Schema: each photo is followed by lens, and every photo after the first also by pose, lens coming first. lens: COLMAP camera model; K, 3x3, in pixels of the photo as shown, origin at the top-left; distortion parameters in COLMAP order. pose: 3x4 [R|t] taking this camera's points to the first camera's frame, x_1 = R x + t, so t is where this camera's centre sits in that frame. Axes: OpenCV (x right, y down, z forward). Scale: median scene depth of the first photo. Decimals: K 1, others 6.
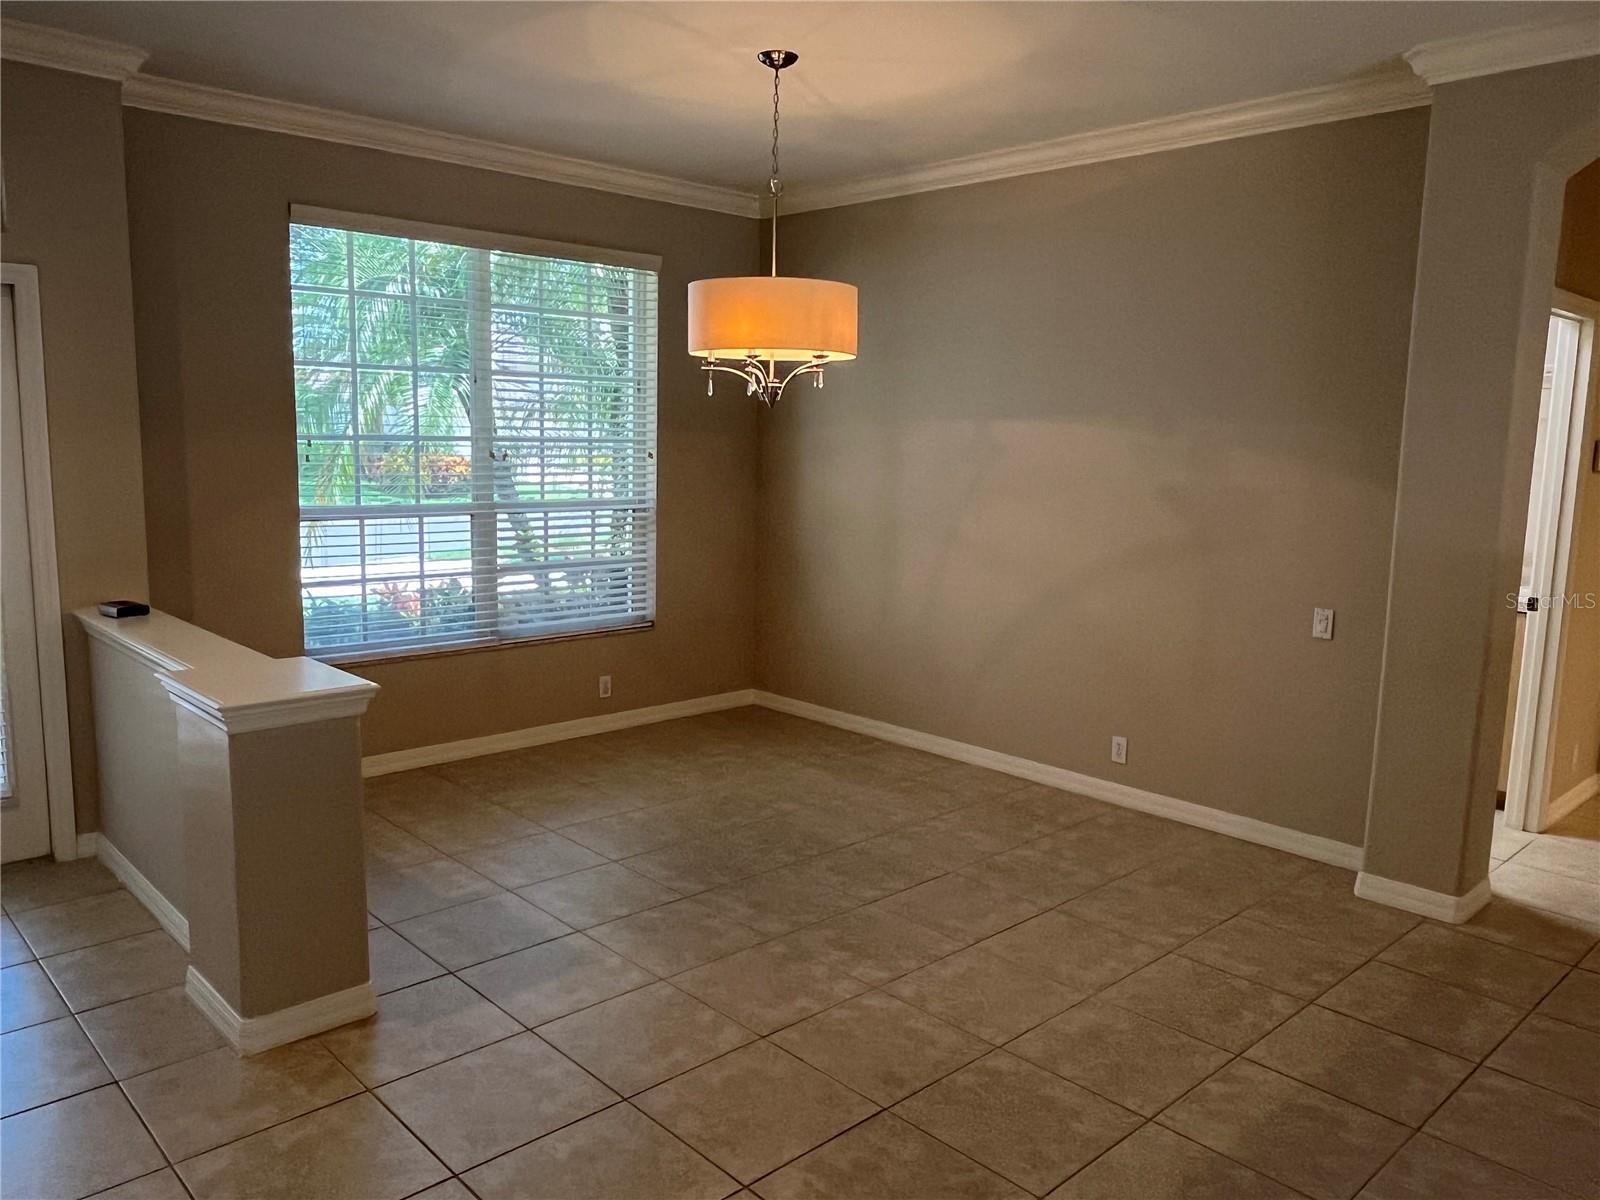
lens RADIAL K [[1193.4, 0, 788.1], [0, 1193.4, 594.1], [0, 0, 1]] dist [0.001894, -0.009221]
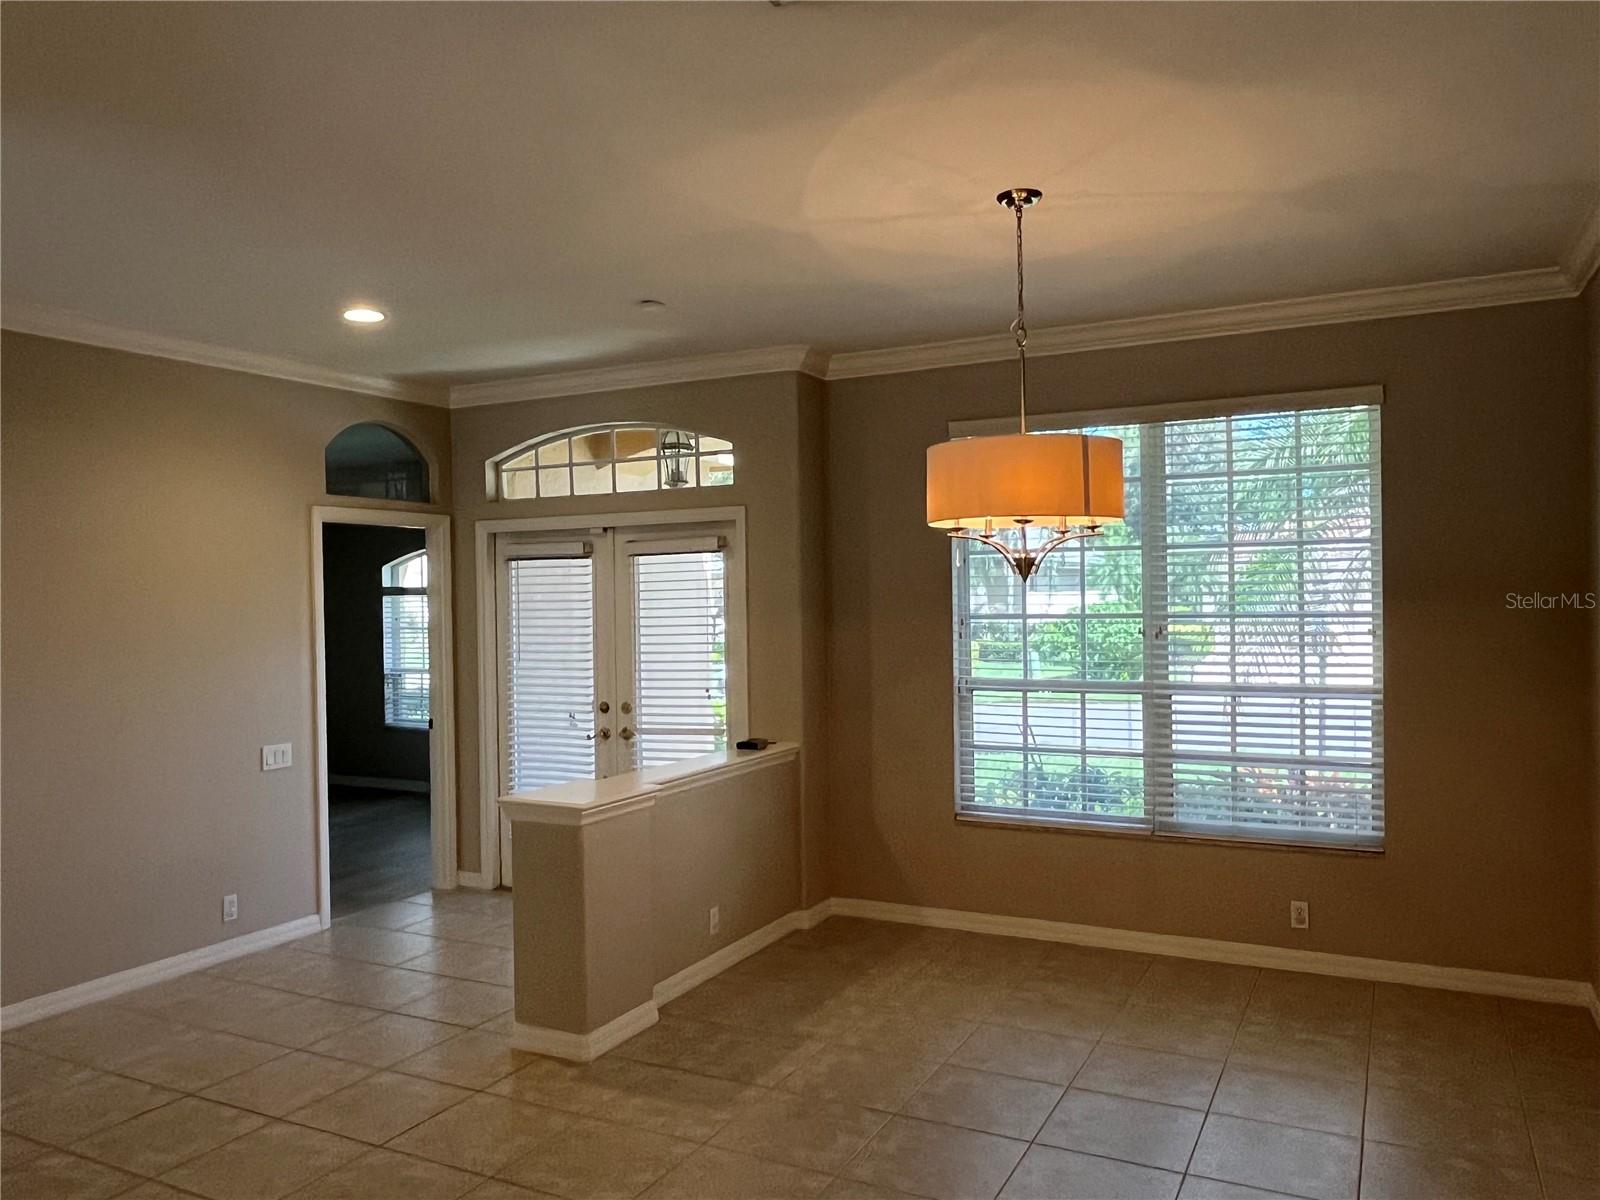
lens RADIAL K [[1193.4, 0, 804.6], [0, 1193.4, 598.3], [0, 0, 1]] dist [0.001894, -0.009221]
pose [[0.319169, -0.025883, -0.947344, 0.563740], [-0.106719, 0.992287, -0.063065, -0.054167], [0.941670, 0.121228, 0.313945, 0.438257]]
